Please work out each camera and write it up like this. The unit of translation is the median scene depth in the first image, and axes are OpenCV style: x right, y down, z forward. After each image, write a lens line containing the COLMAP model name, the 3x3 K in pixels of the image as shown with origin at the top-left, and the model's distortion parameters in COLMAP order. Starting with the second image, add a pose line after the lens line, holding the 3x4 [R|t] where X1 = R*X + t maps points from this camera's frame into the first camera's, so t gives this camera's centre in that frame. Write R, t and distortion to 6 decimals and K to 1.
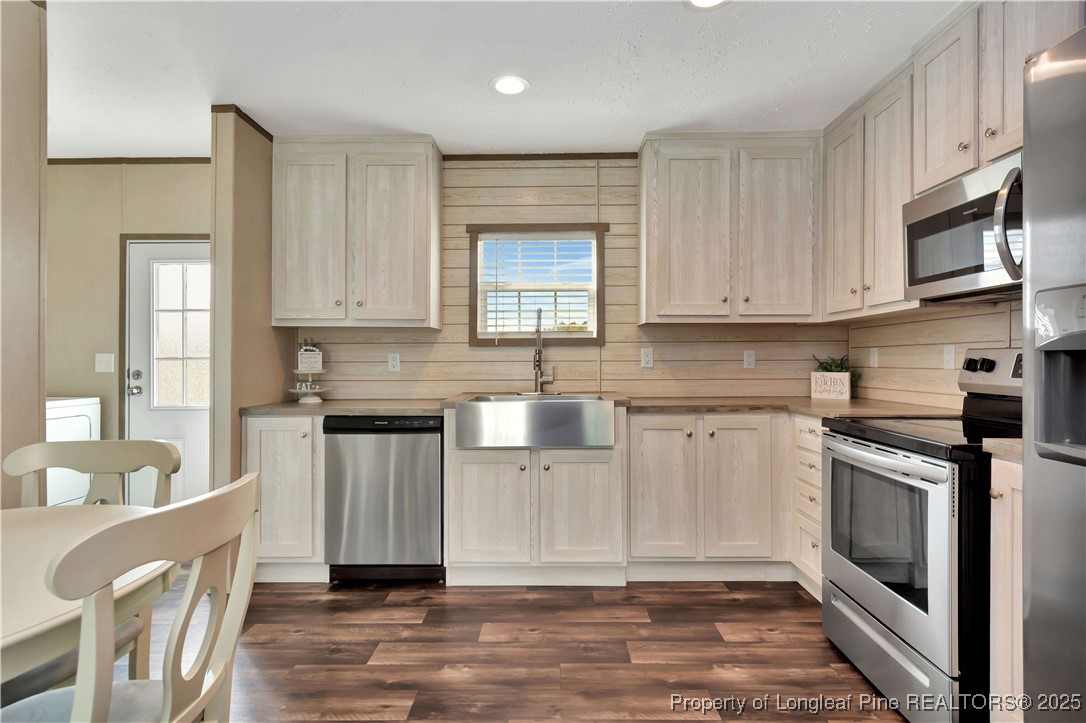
lens RADIAL K [[578.6, 0, 550.3], [0, 578.6, 359.5], [0, 0, 1]] dist [0.006416, 0.002524]
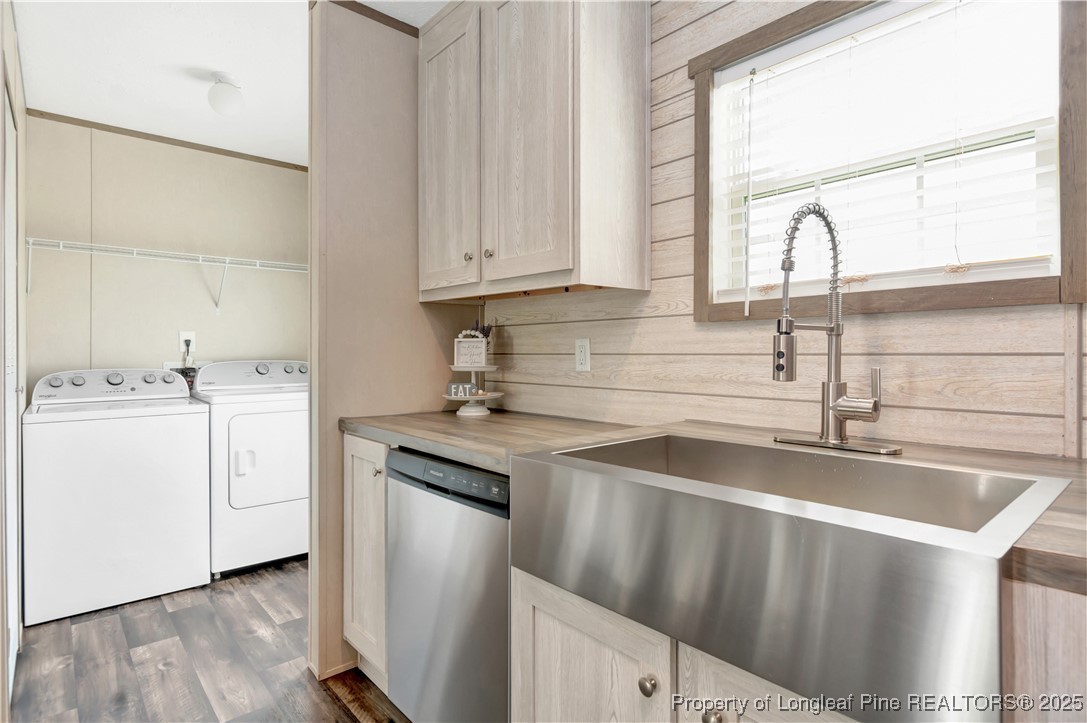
lens RADIAL K [[579.2, 0, 531.9], [0, 579.2, 350.6], [0, 0, 1]] dist [0.006416, 0.002524]
pose [[0.673473, -0.000192, -0.739212, 0.118842], [0.000099, 1.000000, -0.000169, 0.000702], [0.739212, 0.000041, 0.673473, 0.593074]]
